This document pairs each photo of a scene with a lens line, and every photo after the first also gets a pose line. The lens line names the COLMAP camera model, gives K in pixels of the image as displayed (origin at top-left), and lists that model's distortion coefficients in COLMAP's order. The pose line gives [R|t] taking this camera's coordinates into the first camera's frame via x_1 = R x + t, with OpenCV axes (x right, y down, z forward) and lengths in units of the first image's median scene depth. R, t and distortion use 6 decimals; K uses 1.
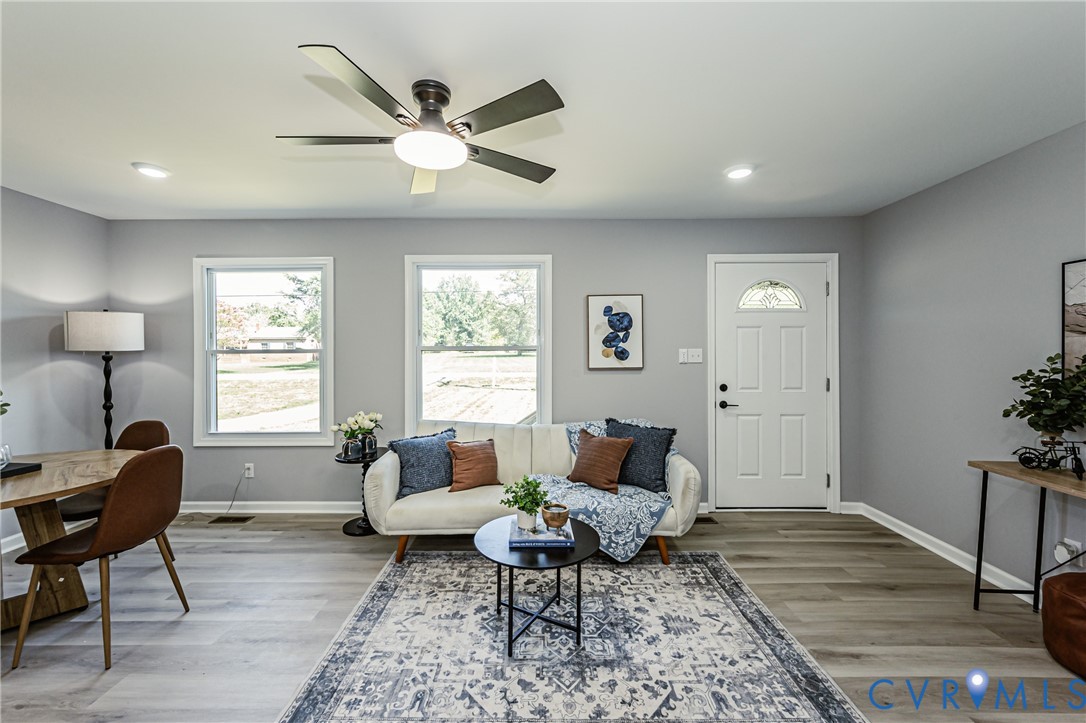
lens RADIAL K [[434.8, 0, 536.1], [0, 434.8, 355.4], [0, 0, 1]] dist [0.000429, -0.000049]
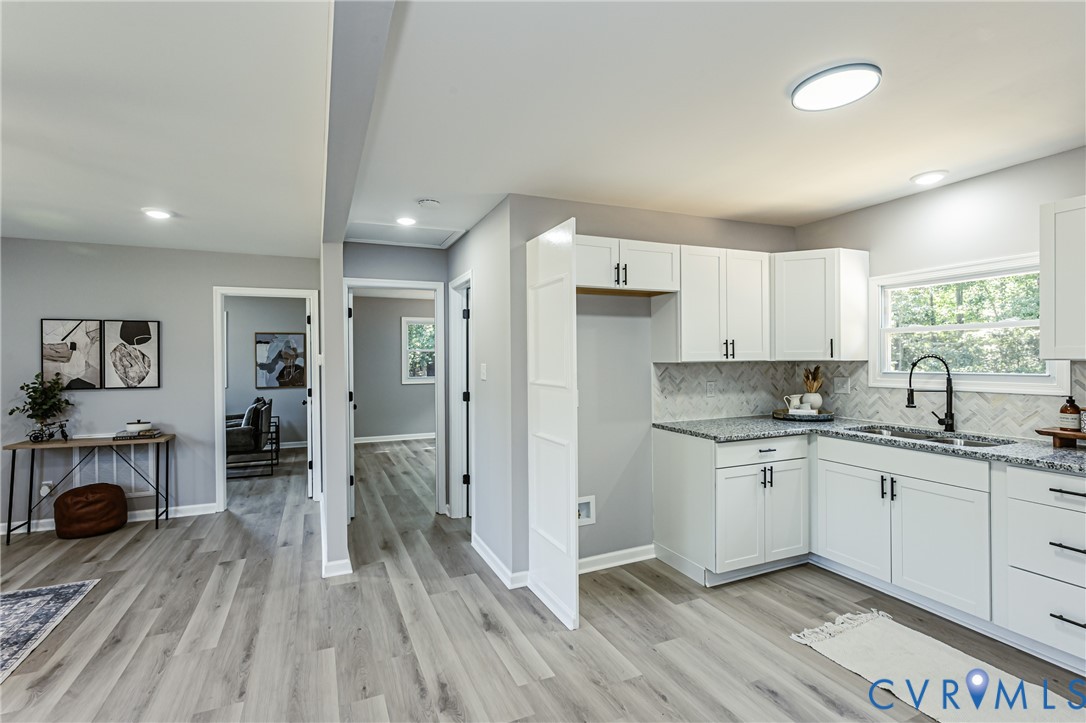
lens RADIAL K [[507.5, 0, 538.9], [0, 507.5, 359.6], [0, 0, 1]] dist [0.000099, -0.000014]
pose [[-0.411172, 0.003651, 0.911550, -1.065846], [0.011116, 0.999938, 0.001009, -0.027246], [-0.911490, 0.010547, -0.411187, 0.038700]]
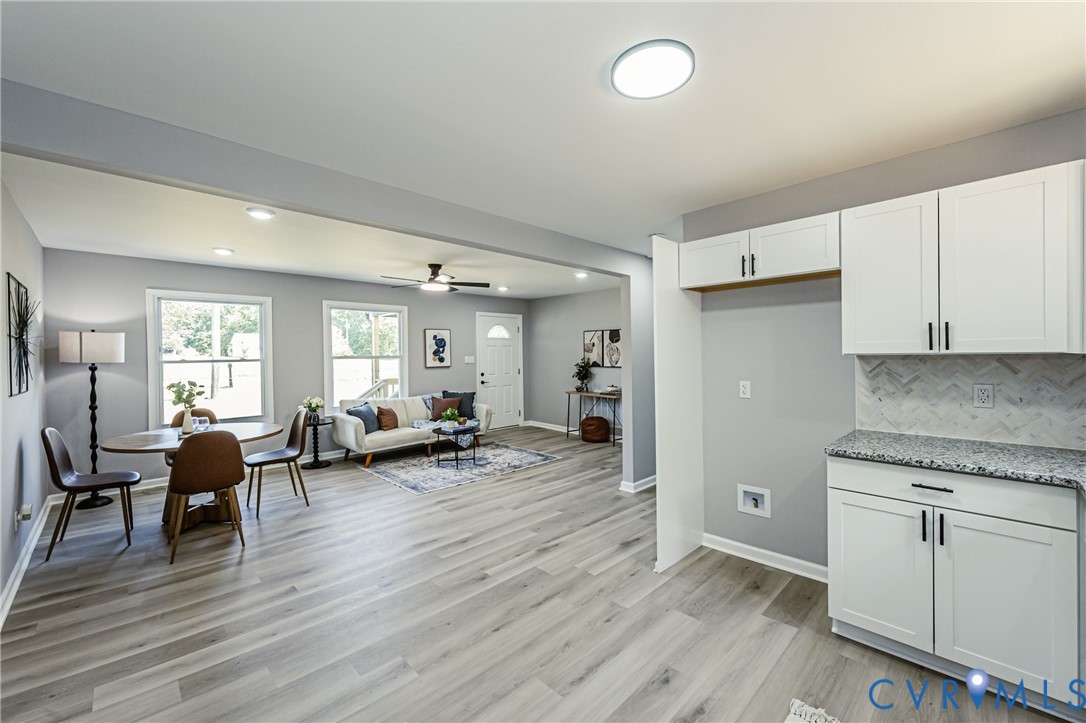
lens RADIAL K [[435.7, 0, 541.3], [0, 435.7, 357.6], [0, 0, 1]] dist [-0.000143, -0.000188]
pose [[0.711402, -0.011122, 0.702697, -1.111173], [0.010425, 0.999932, 0.005272, -0.021641], [-0.702708, 0.003575, 0.711470, -0.929391]]
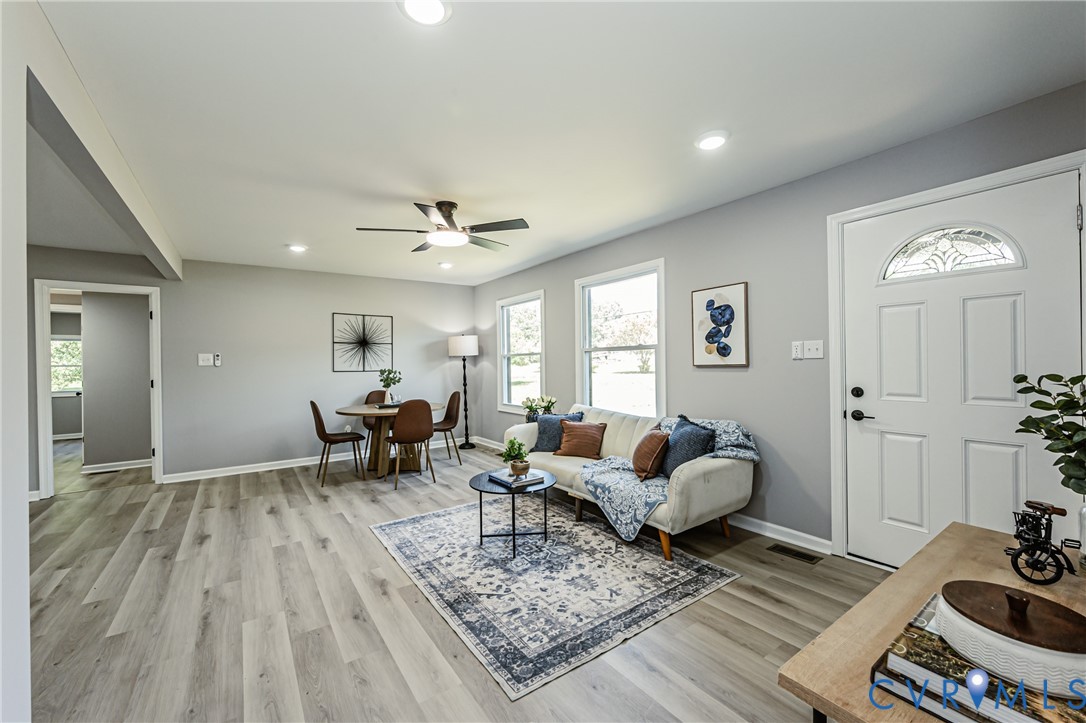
lens RADIAL K [[434.9, 0, 540.8], [0, 434.9, 361.8], [0, 0, 1]] dist [-0.000363, -0.000095]
pose [[0.578049, -0.005890, -0.815980, 0.925798], [0.013102, 0.999912, 0.002063, 0.019152], [0.815897, -0.011884, 0.578076, 0.186862]]
